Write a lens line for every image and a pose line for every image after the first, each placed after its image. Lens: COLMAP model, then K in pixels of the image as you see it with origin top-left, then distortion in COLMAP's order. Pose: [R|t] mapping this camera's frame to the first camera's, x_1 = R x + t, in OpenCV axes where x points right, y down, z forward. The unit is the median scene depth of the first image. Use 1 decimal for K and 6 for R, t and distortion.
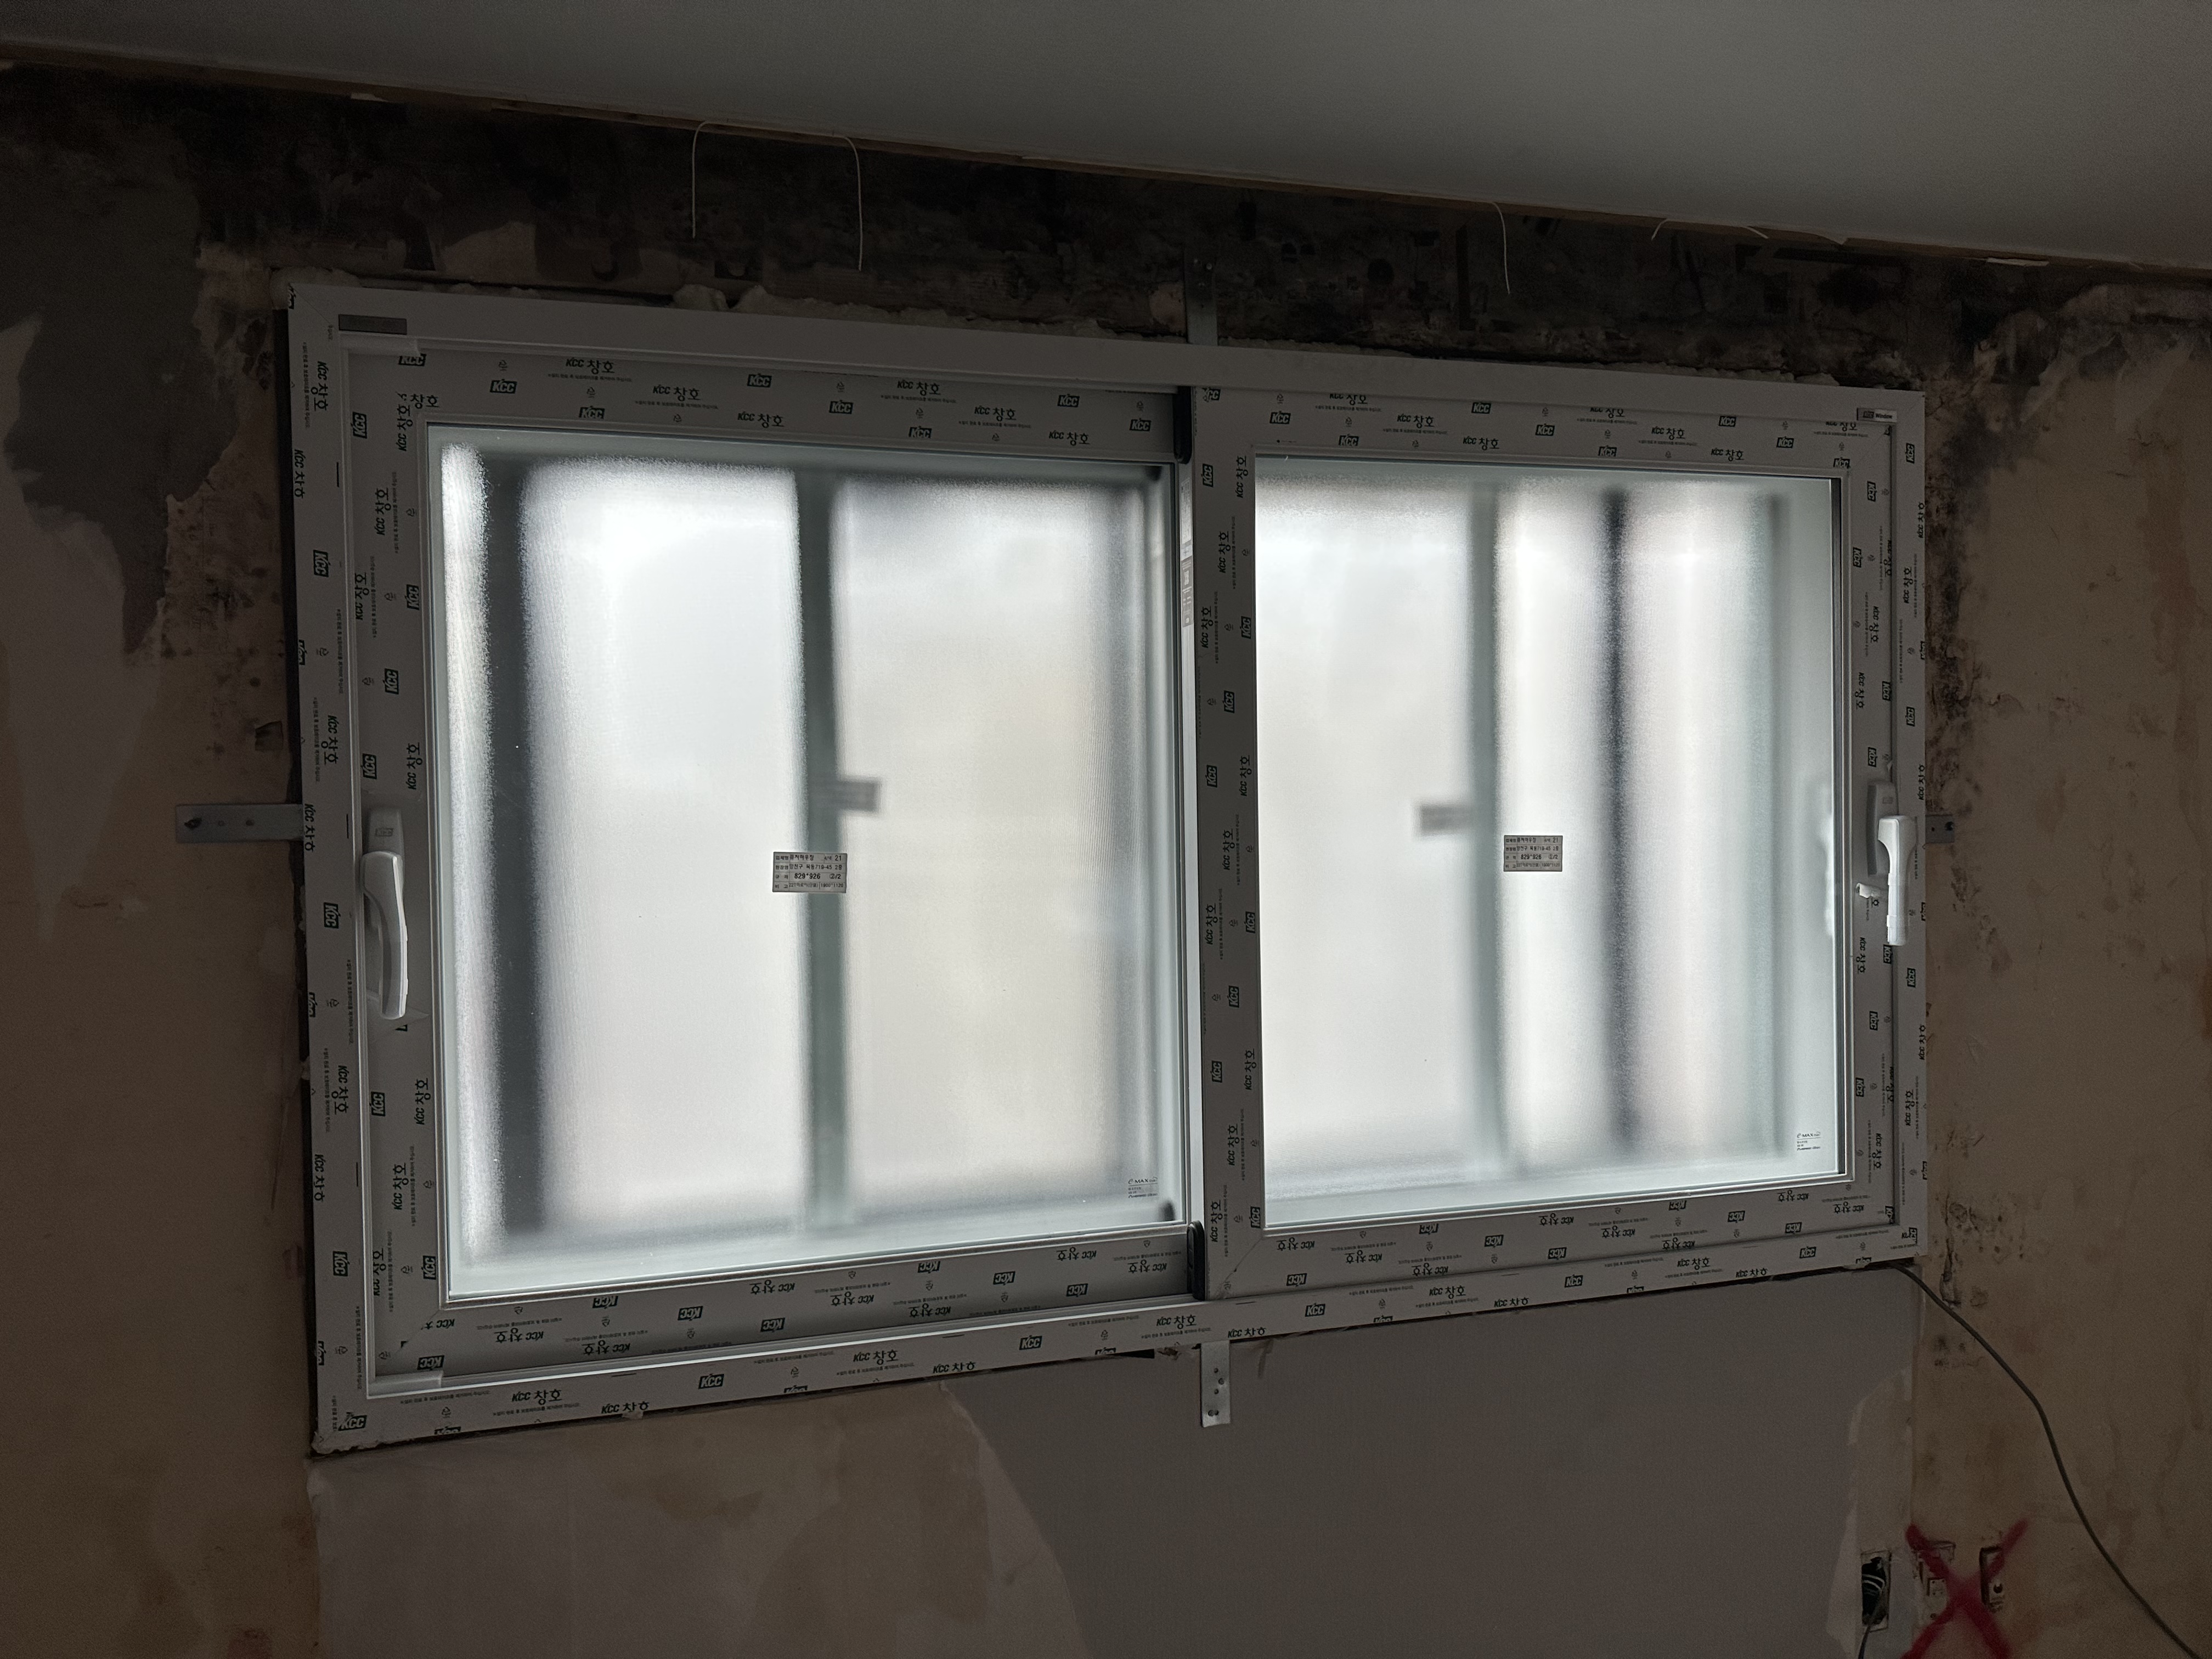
lens RADIAL K [[1585.3, 0, 1108.3], [0, 1585.3, 851.6], [0, 0, 1]] dist [0.056425, -0.030081]
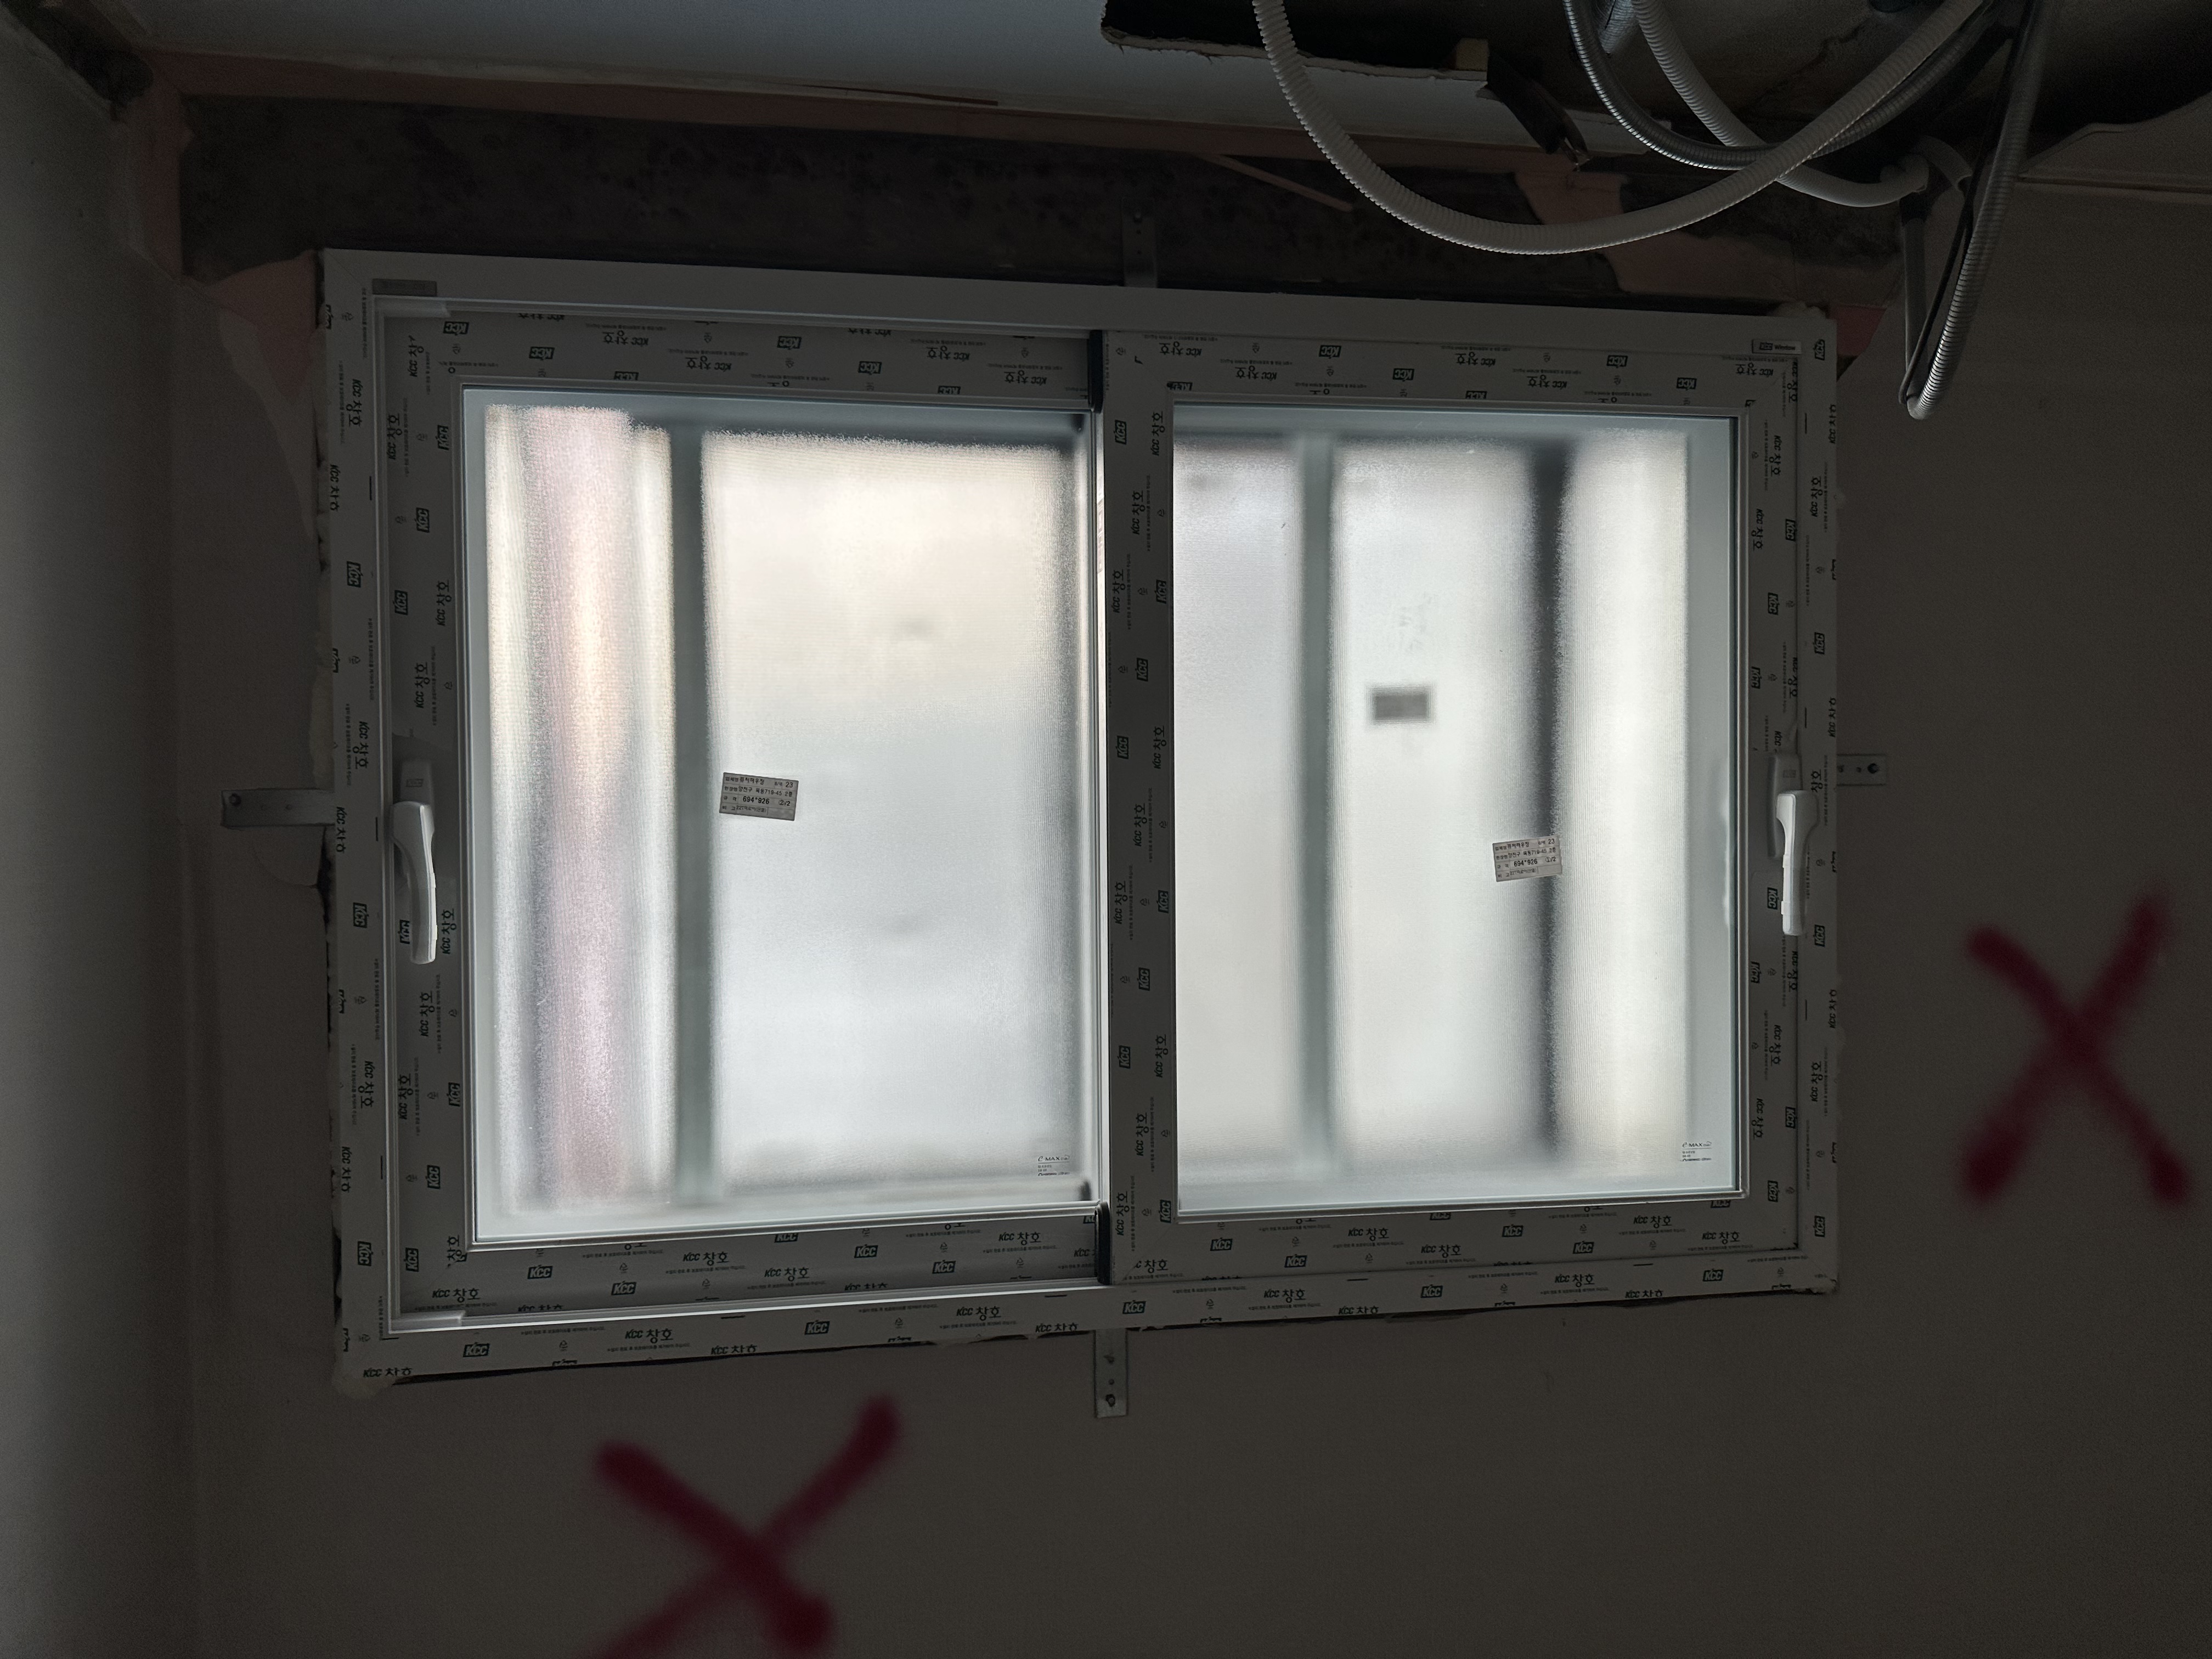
lens RADIAL K [[1585.3, 0, 1112.5], [0, 1585.3, 810.7], [0, 0, 1]] dist [0.056425, -0.030081]
pose [[0.992745, 0.018144, -0.118859, 0.169626], [-0.018152, 0.999835, 0.001013, -0.004705], [0.118857, 0.001152, 0.992911, 0.049581]]
